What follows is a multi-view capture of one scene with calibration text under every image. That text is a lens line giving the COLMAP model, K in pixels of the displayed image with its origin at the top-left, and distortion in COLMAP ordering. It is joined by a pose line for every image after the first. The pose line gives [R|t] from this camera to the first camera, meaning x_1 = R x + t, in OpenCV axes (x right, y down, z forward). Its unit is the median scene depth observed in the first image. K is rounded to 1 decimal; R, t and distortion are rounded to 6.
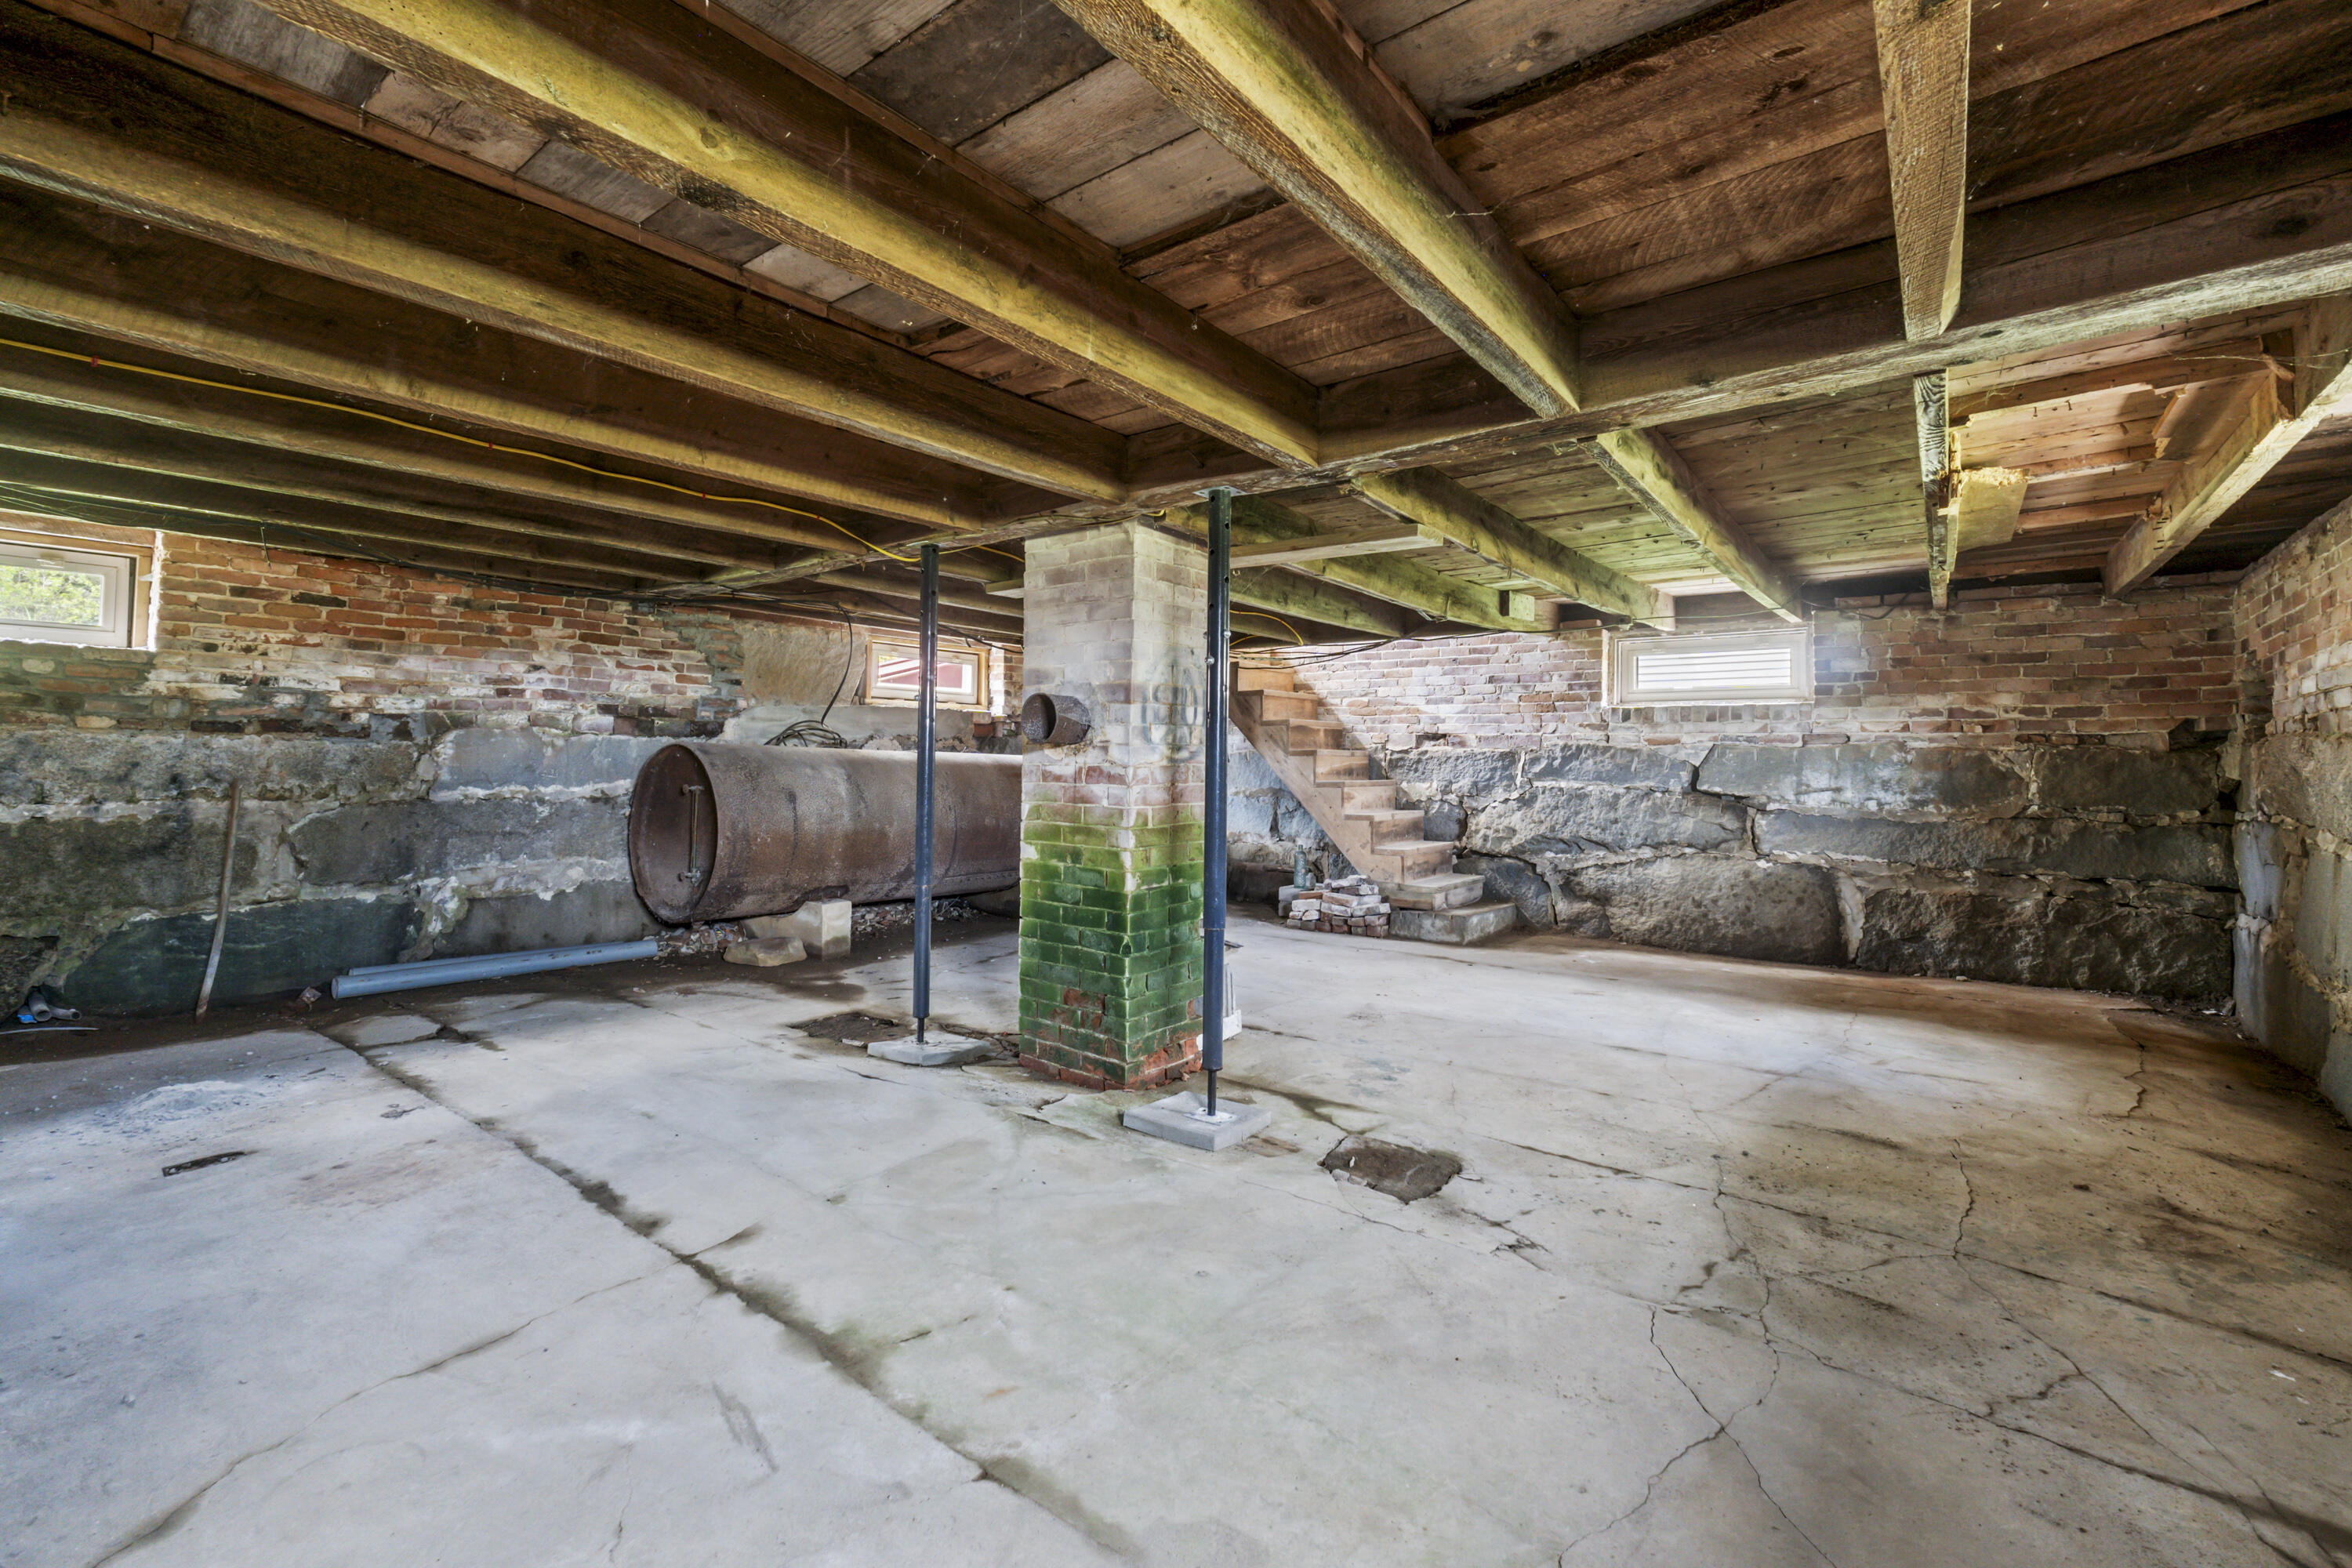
lens RADIAL K [[986.3, 0, 1165.5], [0, 986.3, 767.5], [0, 0, 1]] dist [-0.009052, 0.001113]
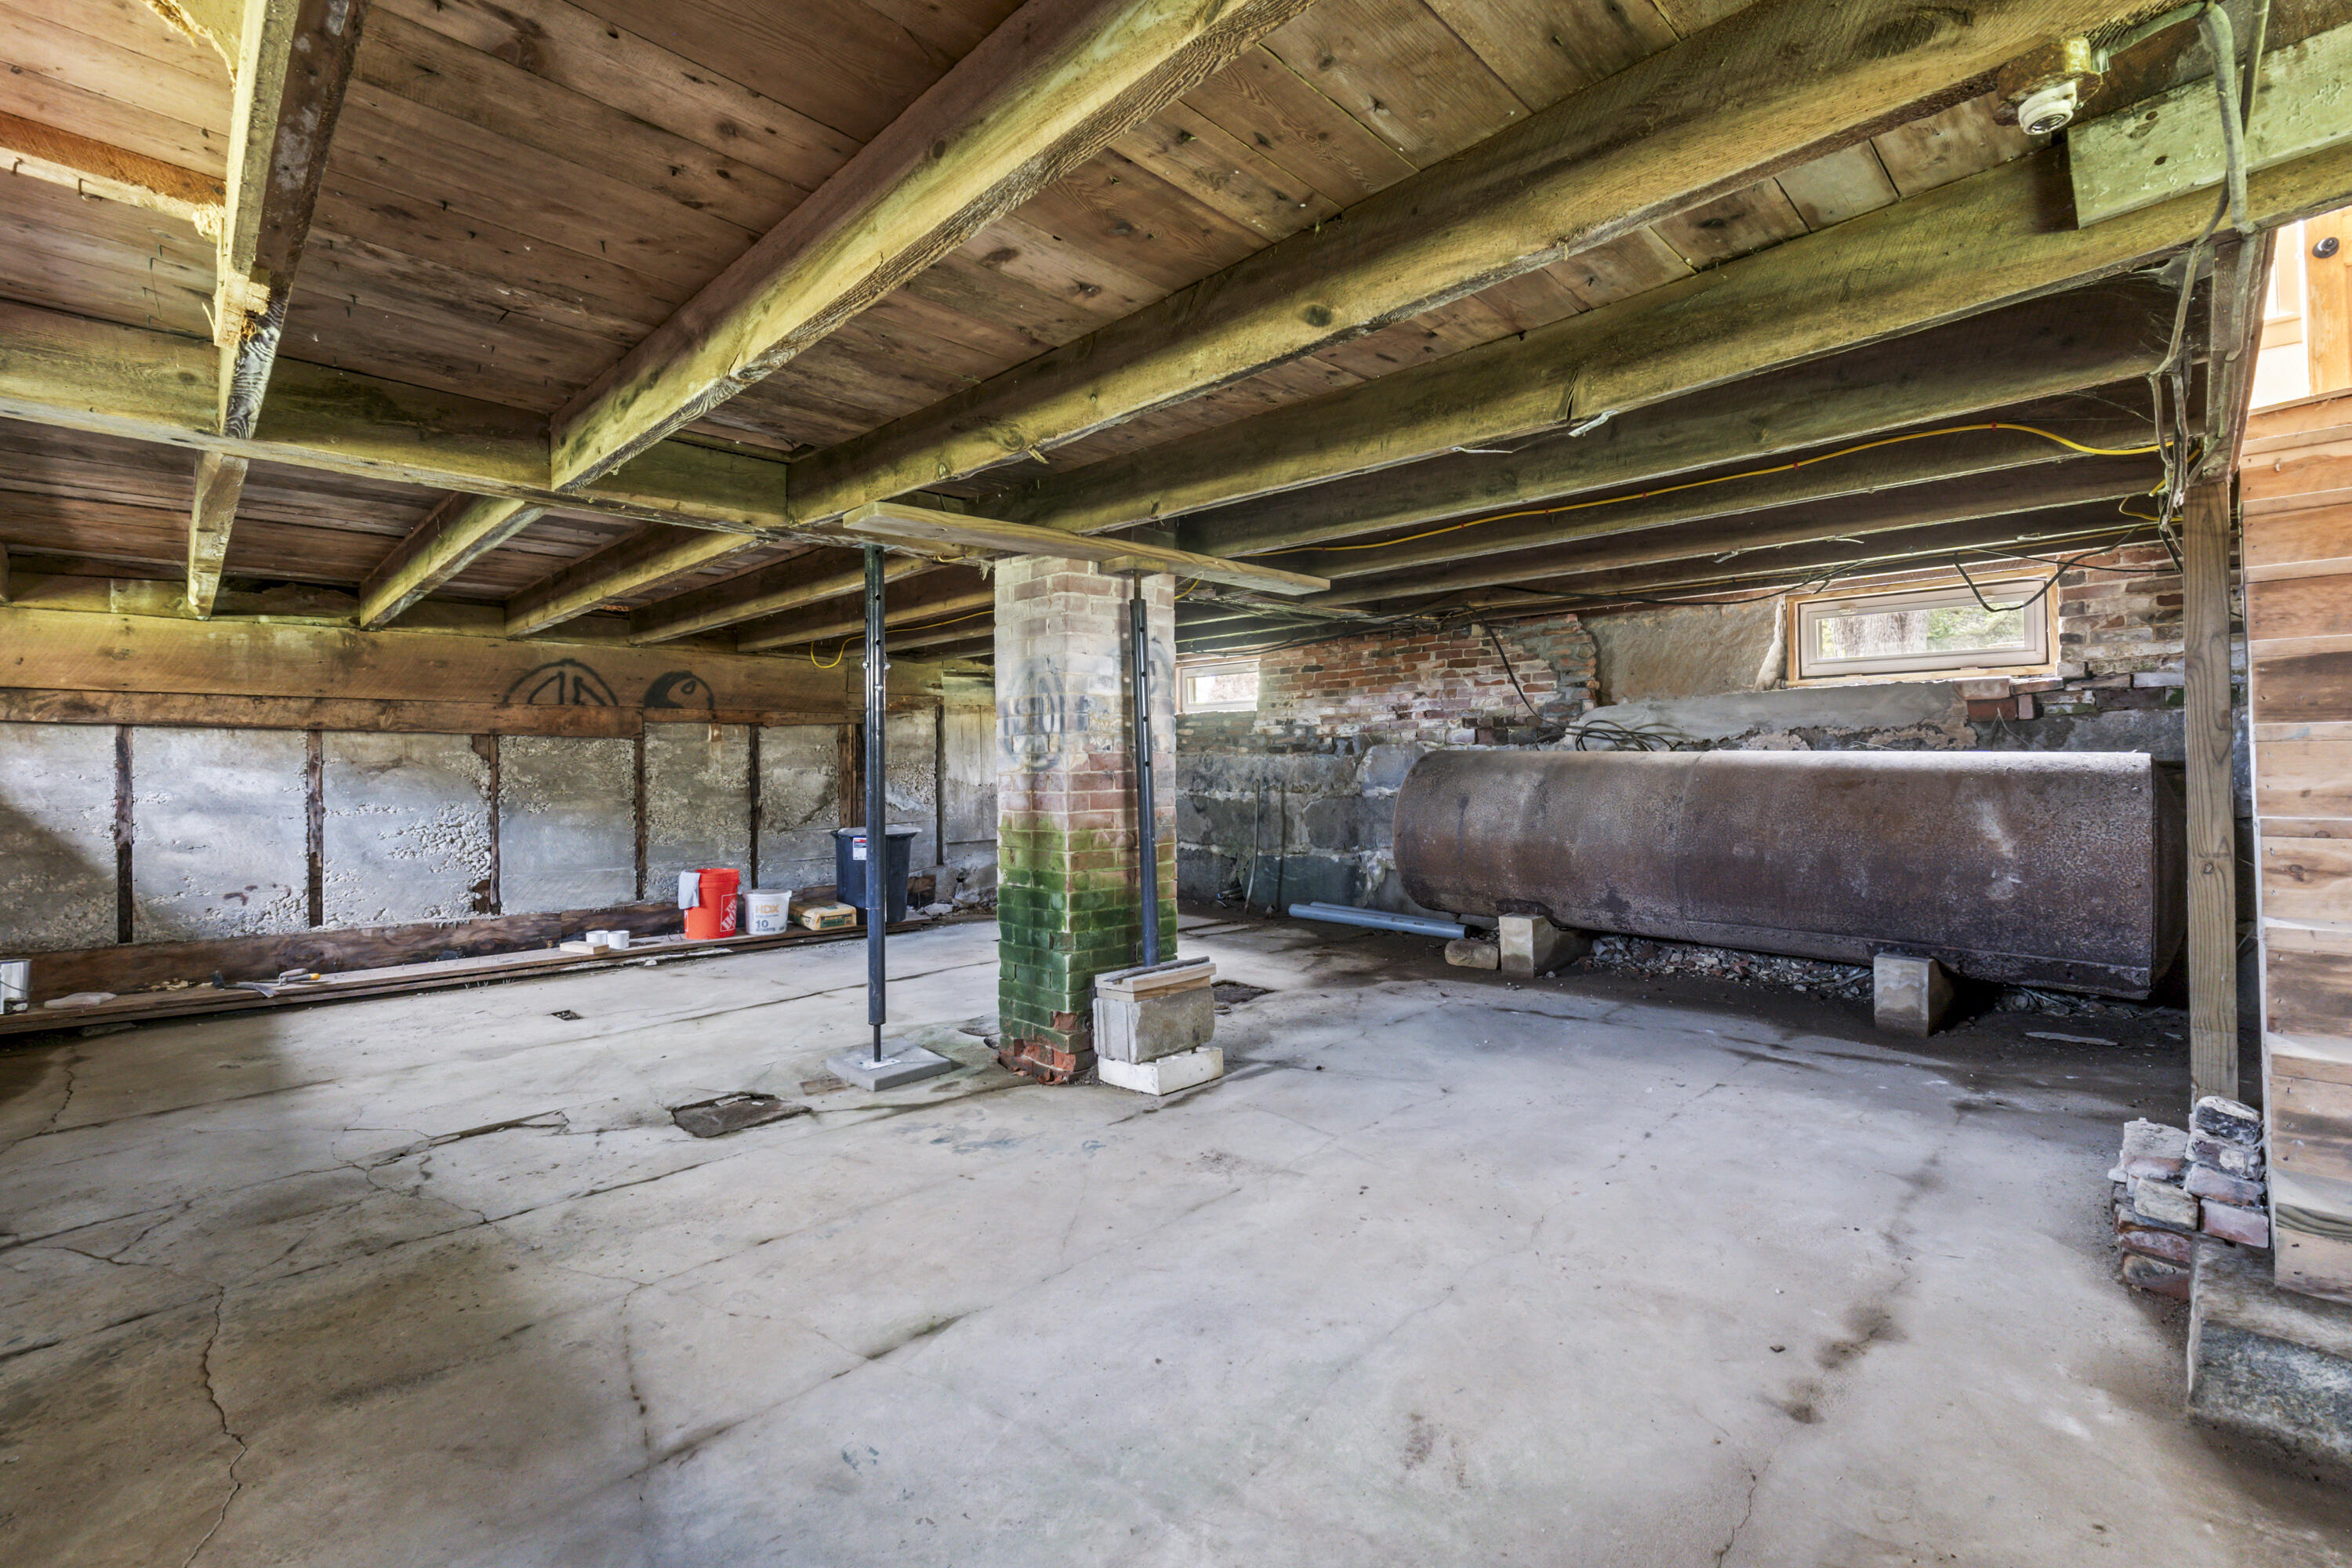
lens RADIAL K [[986.3, 0, 1165.5], [0, 986.3, 776.0], [0, 0, 1]] dist [-0.009052, 0.001113]
pose [[-0.105026, 0.004366, -0.994460, 0.762557], [0.002547, 0.999988, 0.004121, -0.002513], [0.994466, -0.002101, -0.105036, 0.929075]]
